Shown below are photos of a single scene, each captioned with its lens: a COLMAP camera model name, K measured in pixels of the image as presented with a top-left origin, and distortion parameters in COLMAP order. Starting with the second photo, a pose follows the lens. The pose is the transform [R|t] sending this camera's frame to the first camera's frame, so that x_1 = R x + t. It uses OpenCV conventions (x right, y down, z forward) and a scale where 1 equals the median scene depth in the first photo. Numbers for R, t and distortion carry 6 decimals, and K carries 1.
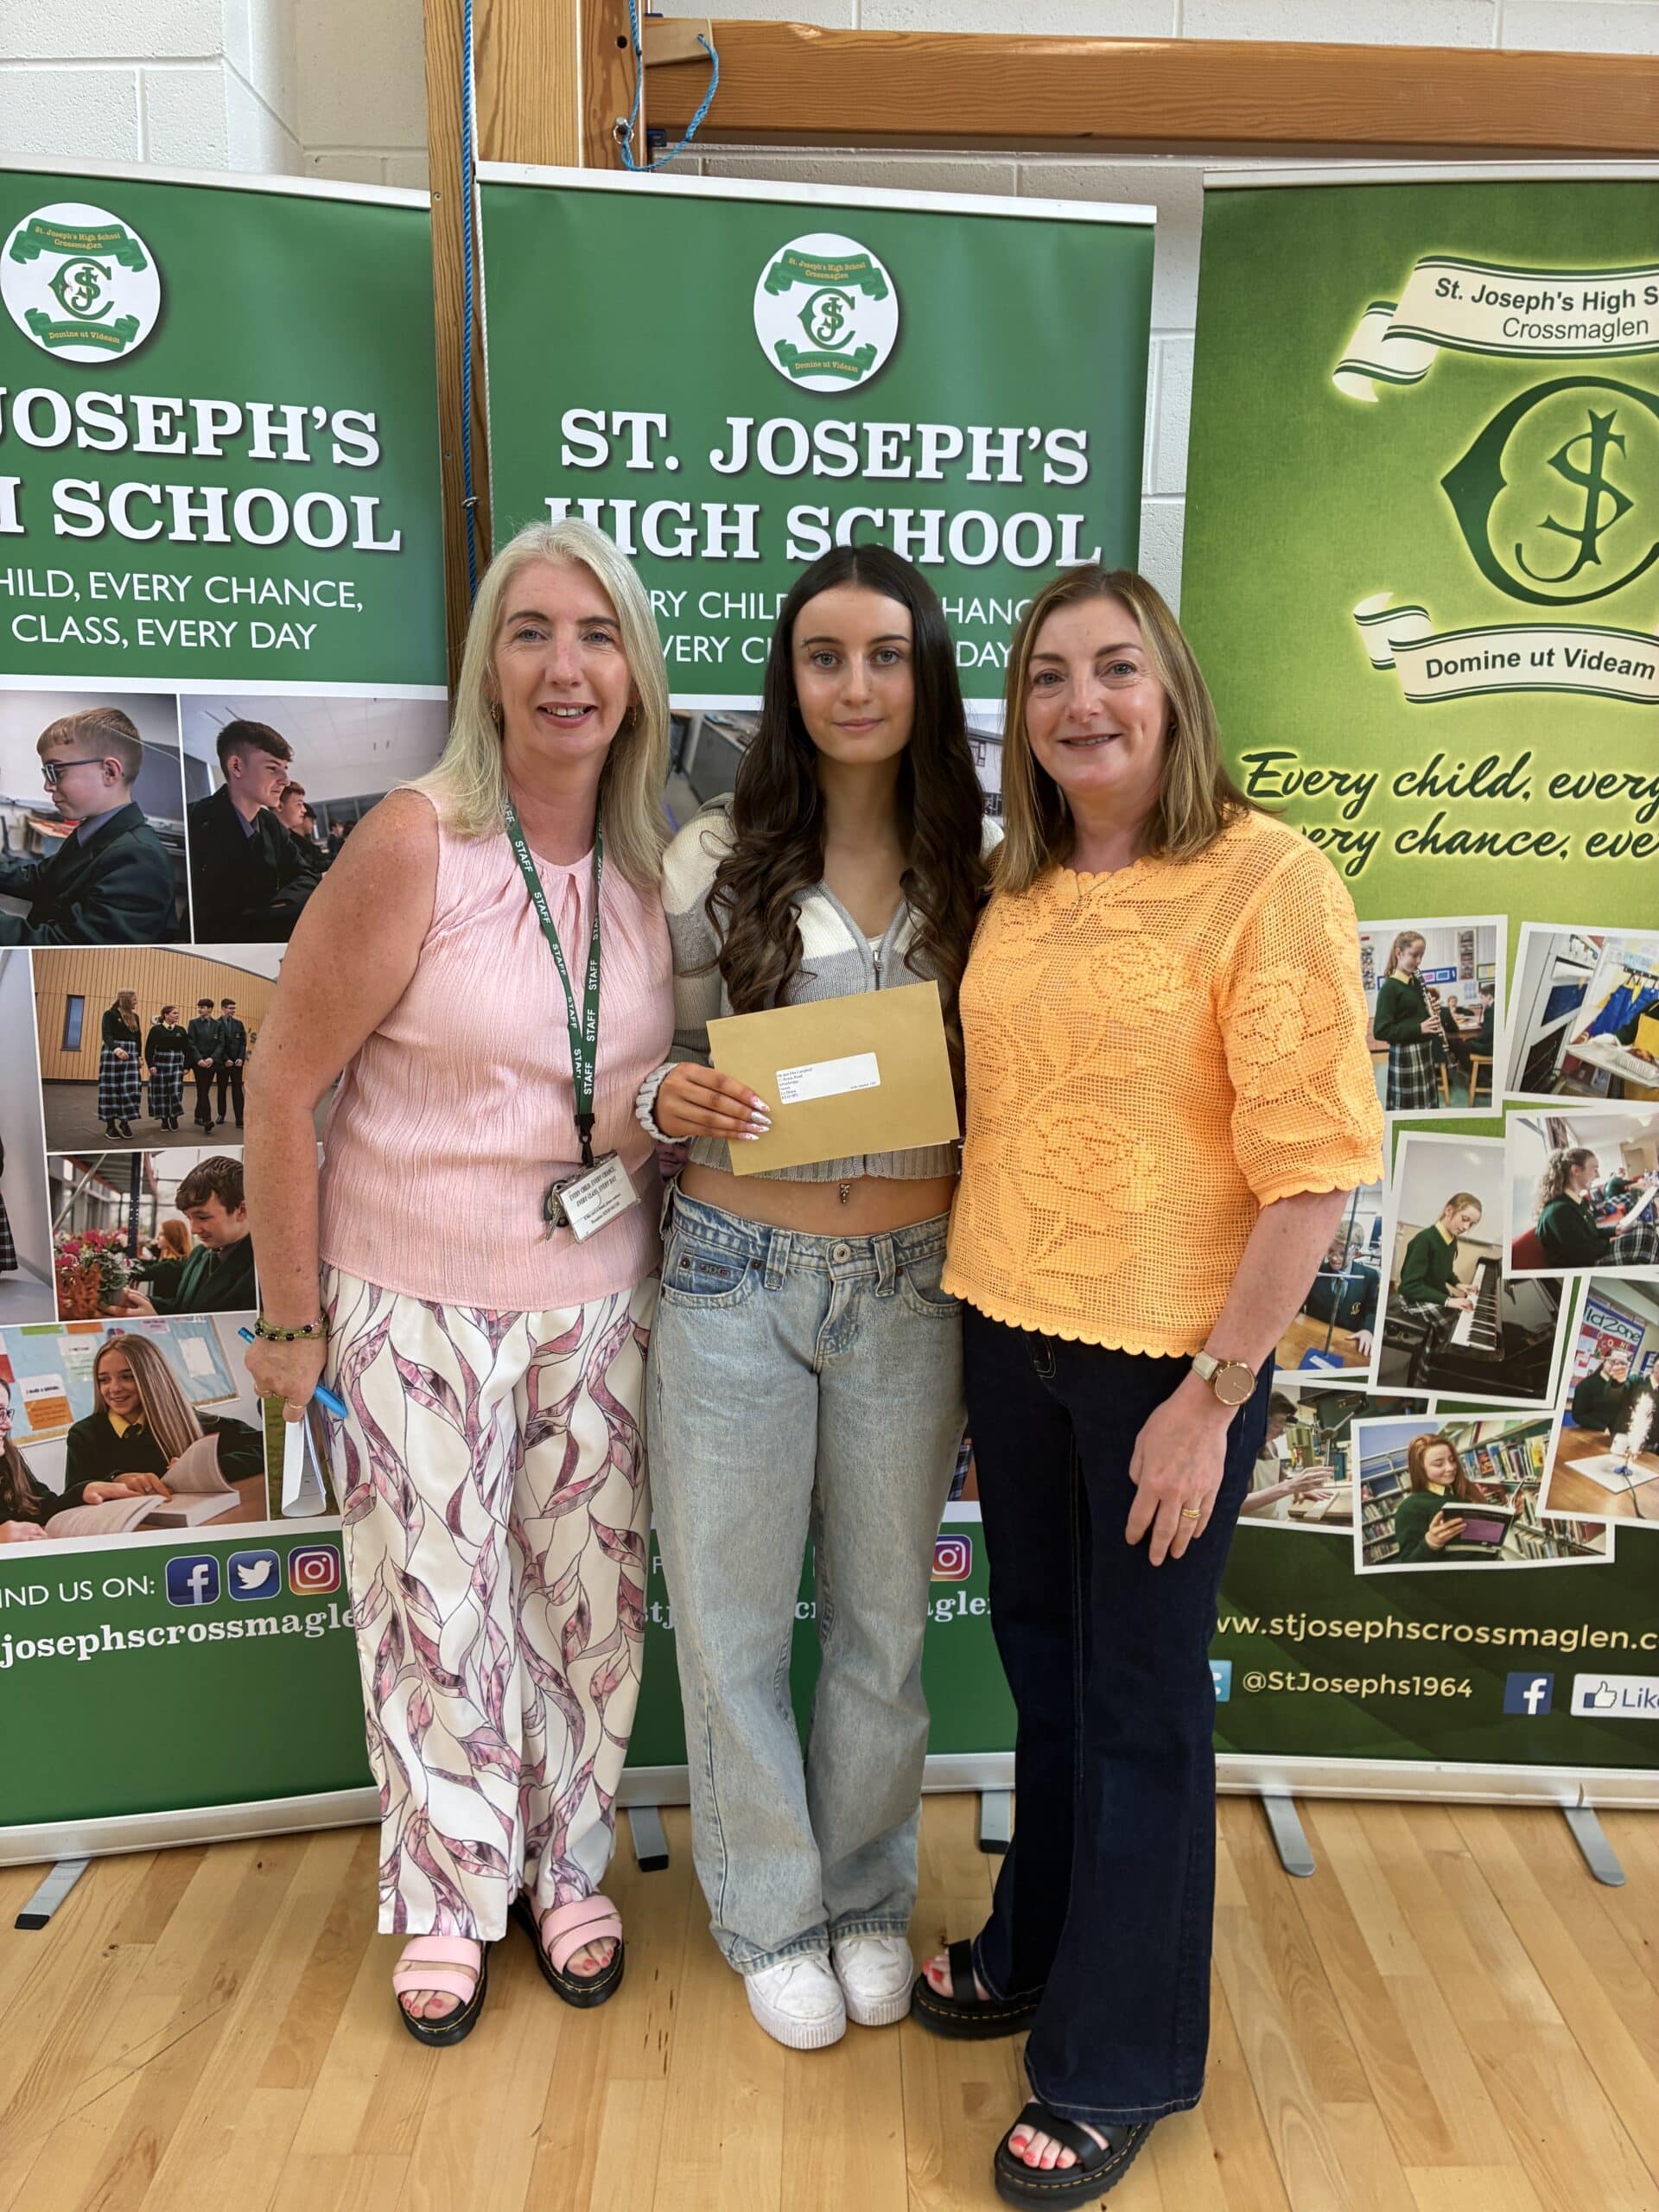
lens RADIAL K [[1667.3, 0, 839.0], [0, 1667.3, 1080.1], [0, 0, 1]] dist [0.041369, -0.026533]
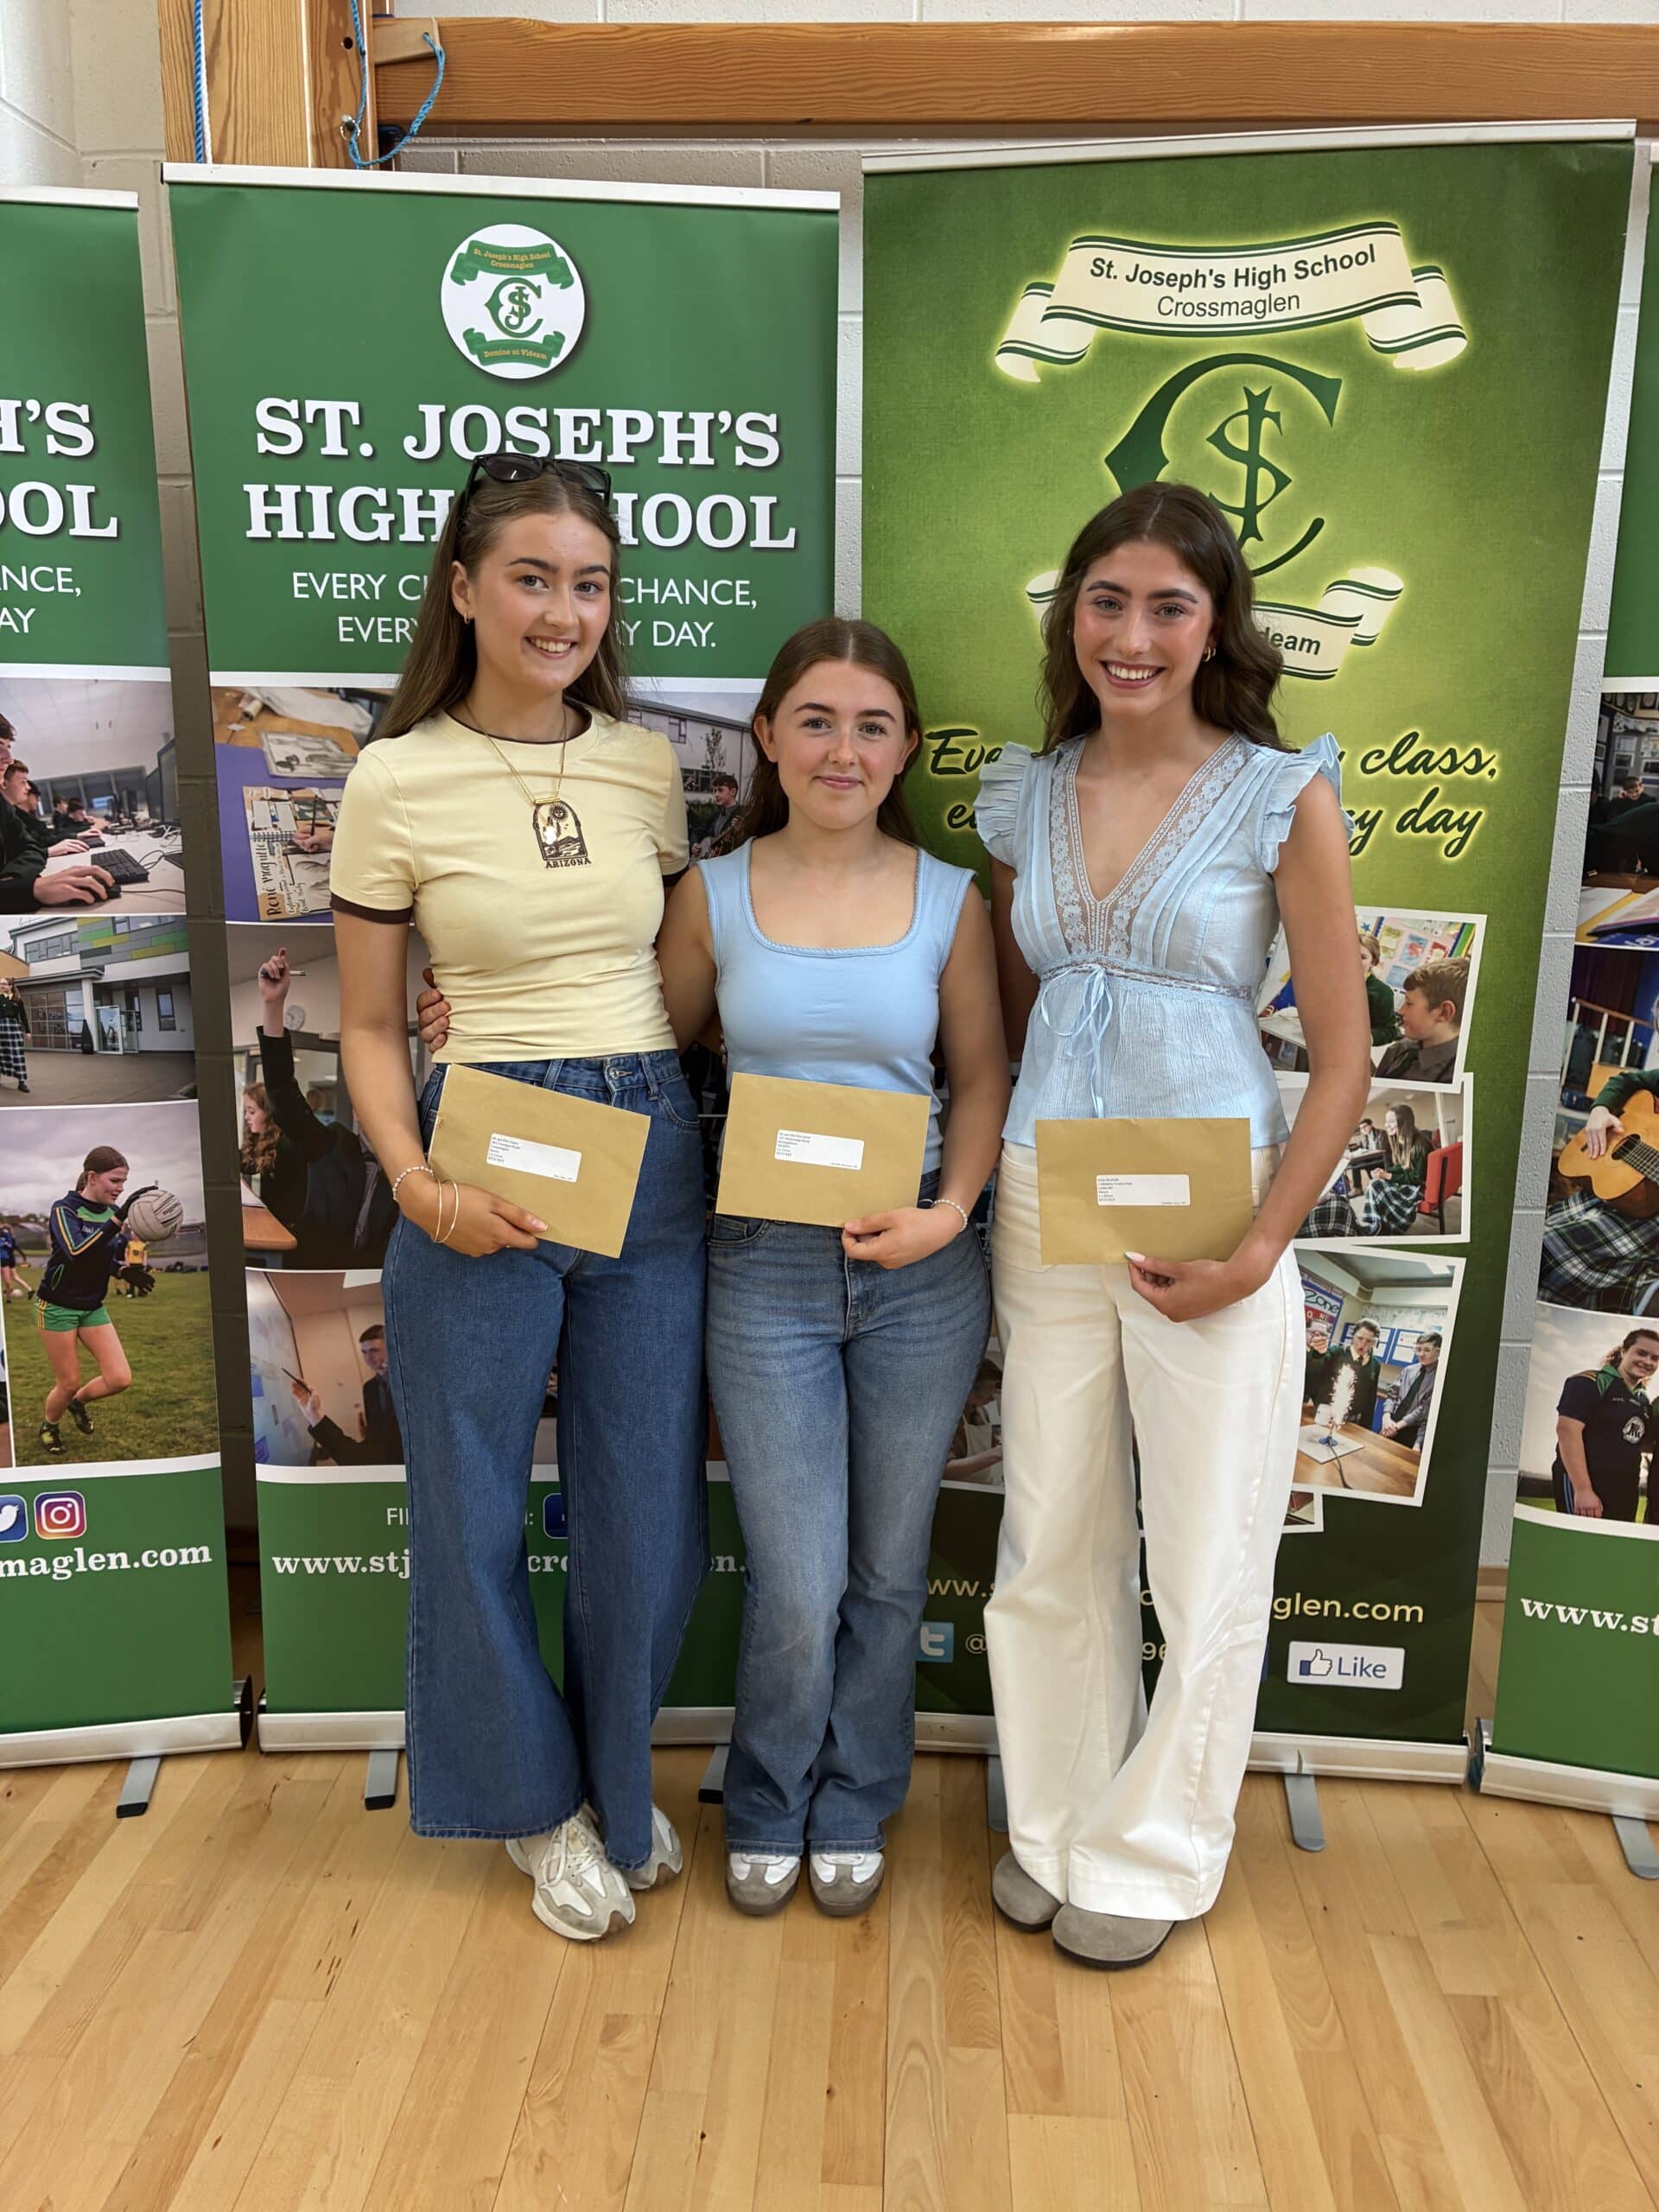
lens RADIAL K [[1667.3, 0, 845.4], [0, 1667.3, 1086.2], [0, 0, 1]] dist [0.041369, -0.026533]
pose [[0.998437, 0.006659, -0.055497, 0.251012], [-0.006348, 0.999963, 0.005783, 0.016502], [0.055534, -0.005422, 0.998442, -0.020826]]
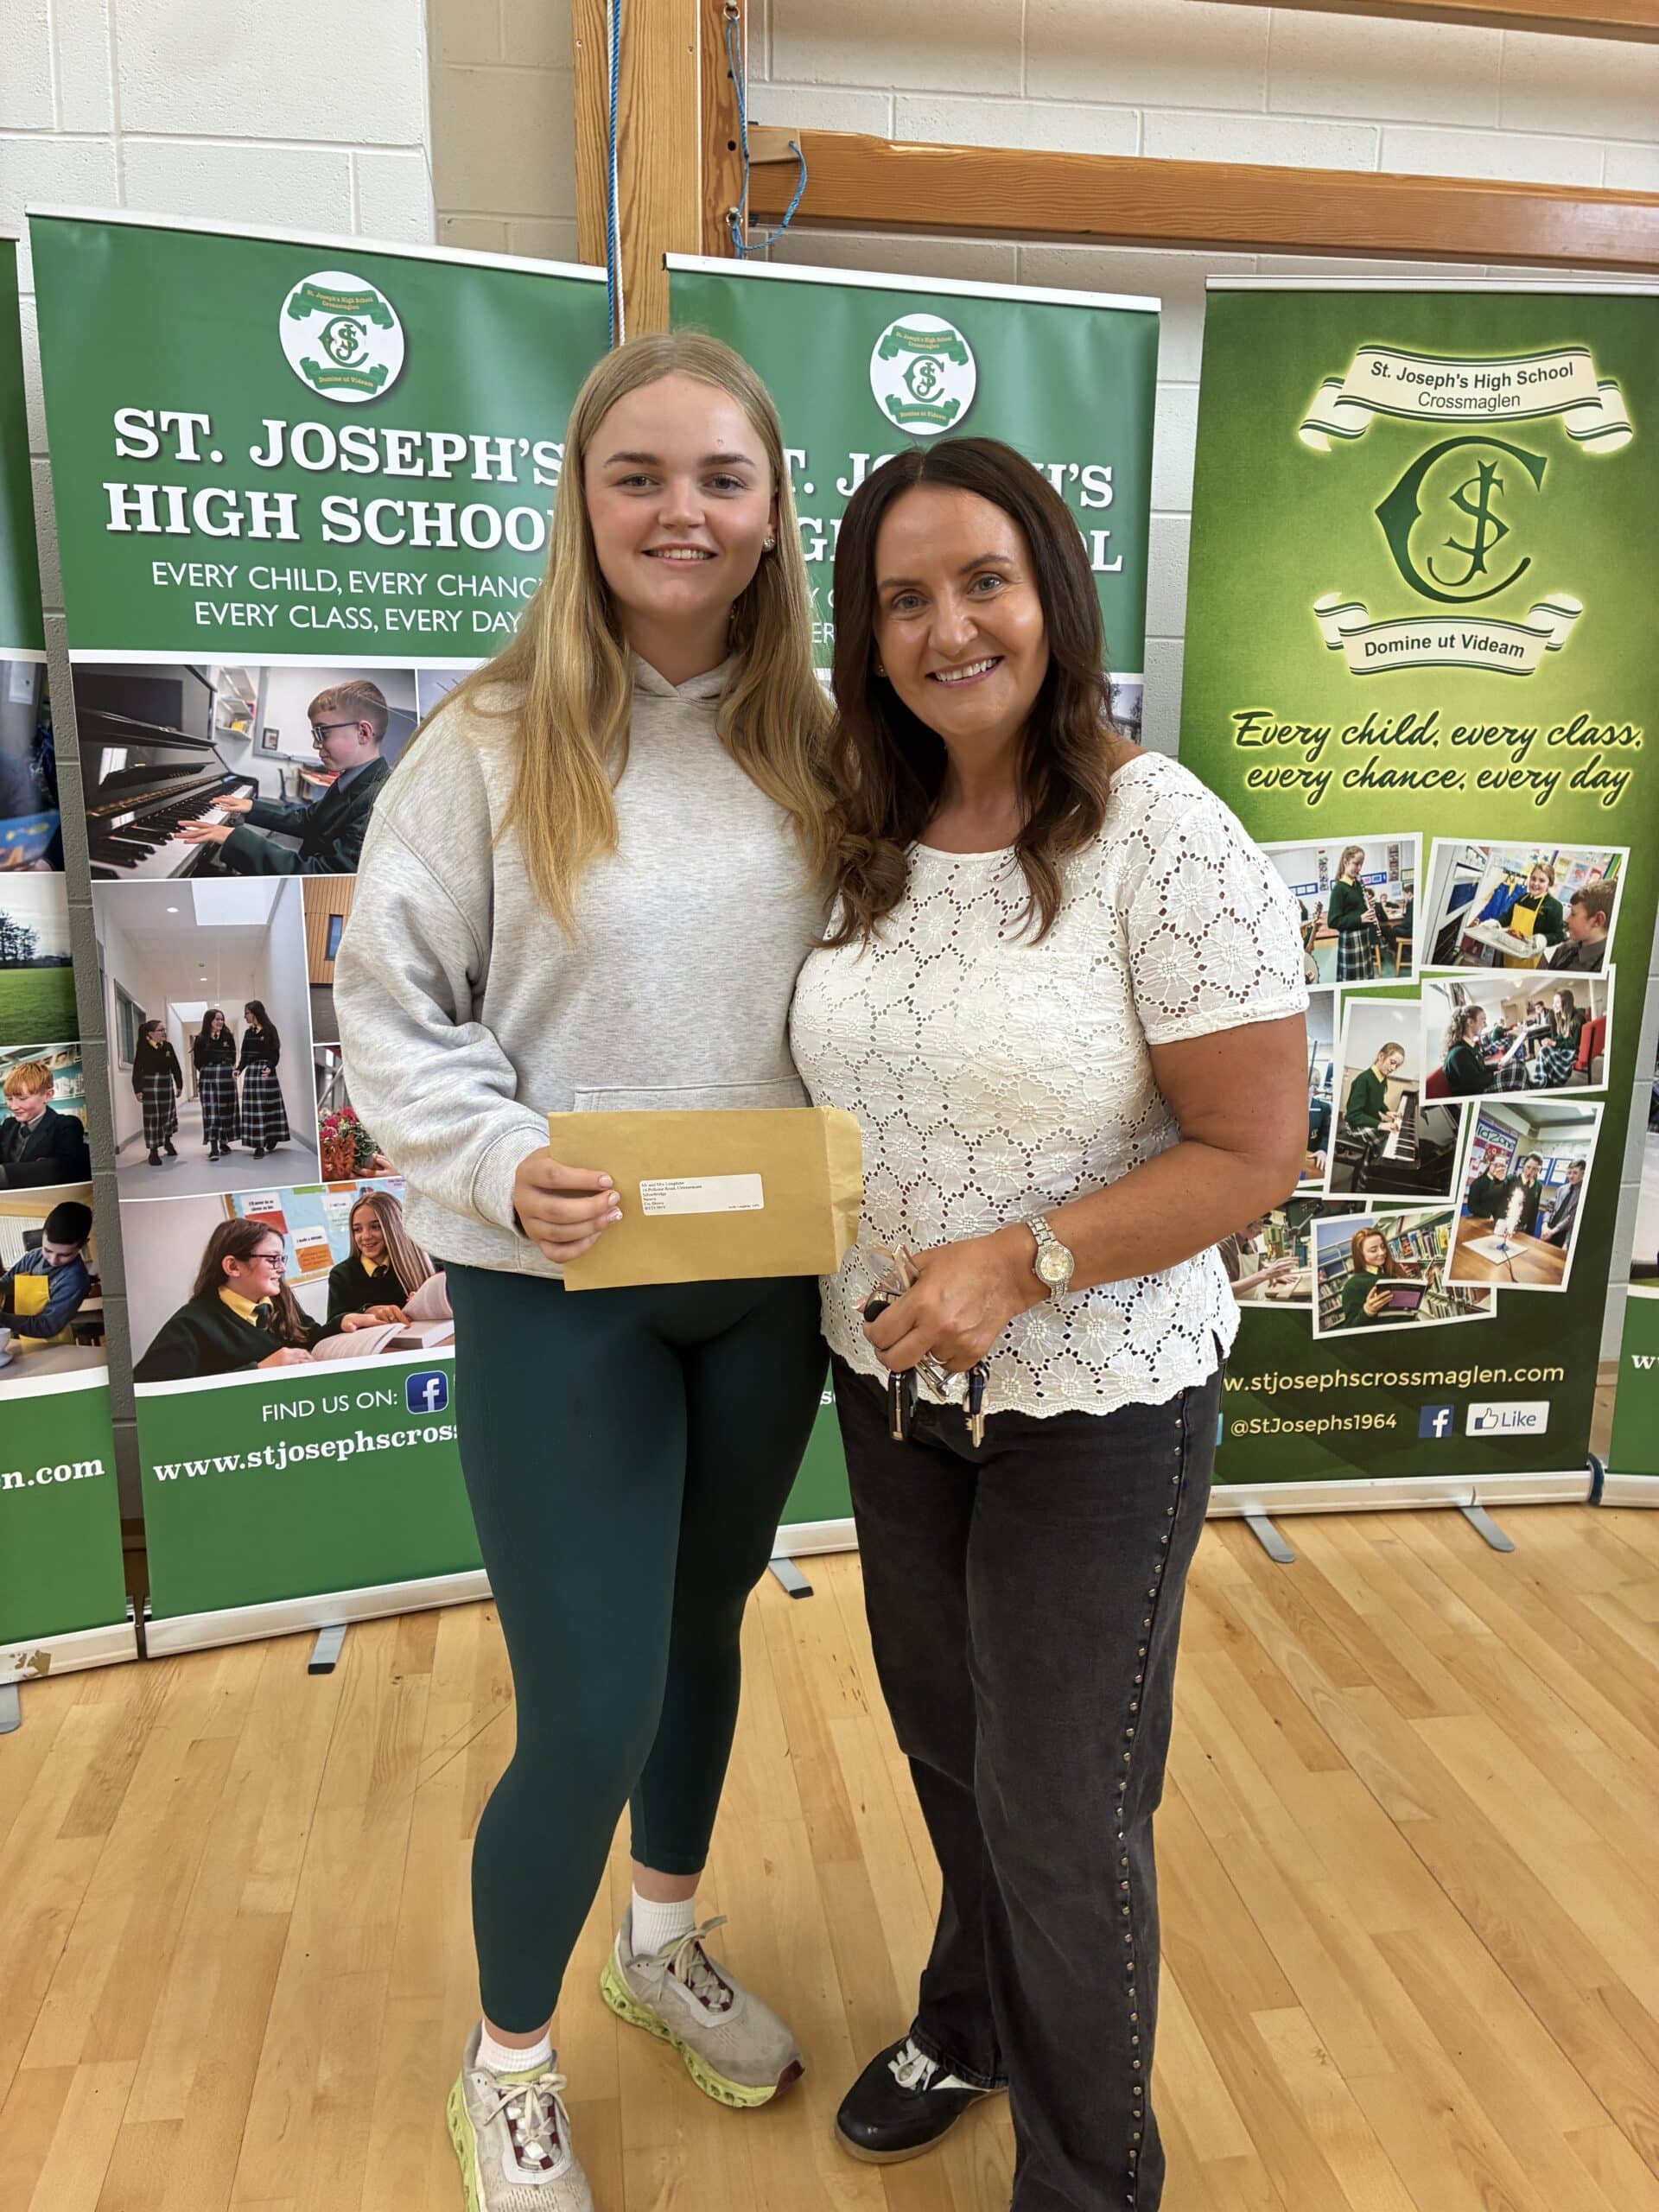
lens RADIAL K [[1667.3, 0, 818.5], [0, 1667.3, 1076.3], [0, 0, 1]] dist [0.041369, -0.026533]
pose [[0.988720, -0.035647, 0.145473, -0.289073], [0.033997, 0.999327, 0.013810, 0.063287], [-0.145867, -0.008708, 0.989266, -0.269015]]
